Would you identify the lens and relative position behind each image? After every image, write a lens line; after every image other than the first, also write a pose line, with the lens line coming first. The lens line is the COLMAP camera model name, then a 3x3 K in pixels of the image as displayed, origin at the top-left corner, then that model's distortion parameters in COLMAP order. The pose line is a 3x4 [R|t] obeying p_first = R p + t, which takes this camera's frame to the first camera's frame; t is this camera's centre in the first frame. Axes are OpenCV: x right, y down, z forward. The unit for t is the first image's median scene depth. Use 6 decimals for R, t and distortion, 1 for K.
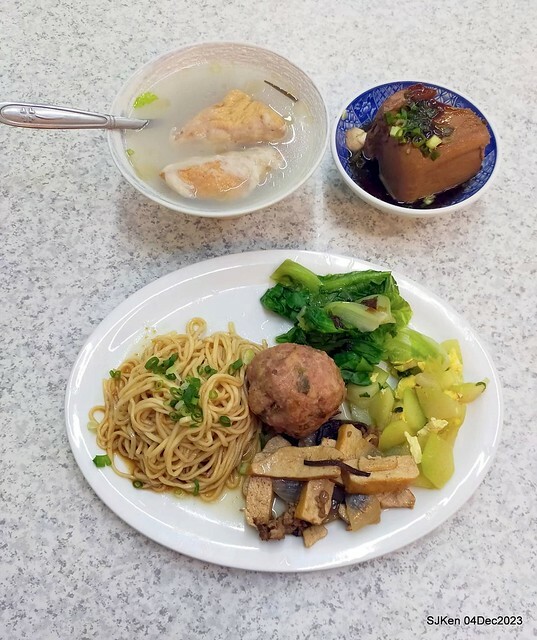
lens RADIAL K [[534.0, 0, 259.3], [0, 534.0, 360.9], [0, 0, 1]] dist [0.050256, -0.007526]
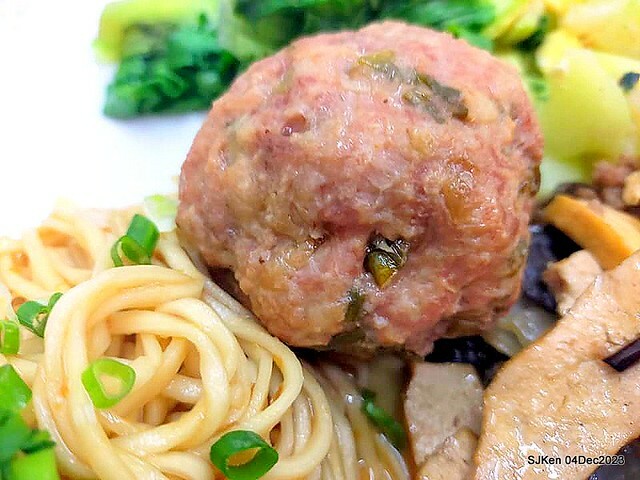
lens RADIAL K [[535.5, 0, 327.5], [0, 535.5, 244.4], [0, 0, 1]] dist [0.000884, -0.157596]
pose [[0.762152, -0.553236, 0.336237, -0.060975], [0.602171, 0.796513, -0.054385, 0.077486], [-0.237729, 0.243922, 0.940206, 0.764404]]
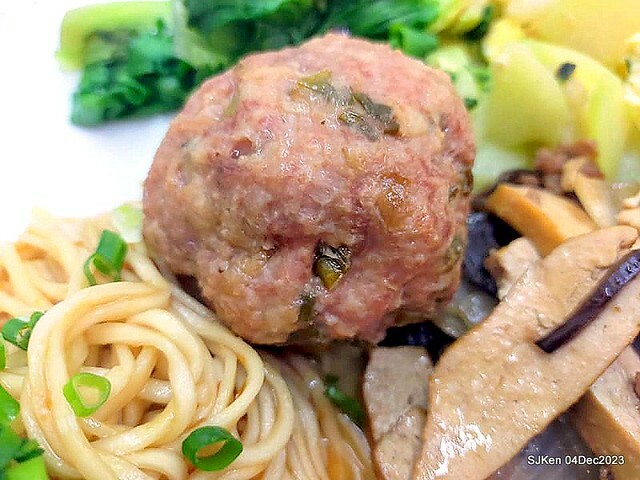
lens RADIAL K [[531.4, 0, 320.0], [0, 531.4, 240.0], [0, 0, 1]] dist [-0.007171, -0.118272]
pose [[0.725209, -0.608997, 0.321238, -0.046886], [0.644224, 0.764824, -0.004426, 0.073859], [-0.242995, 0.210159, 0.946988, 0.736733]]
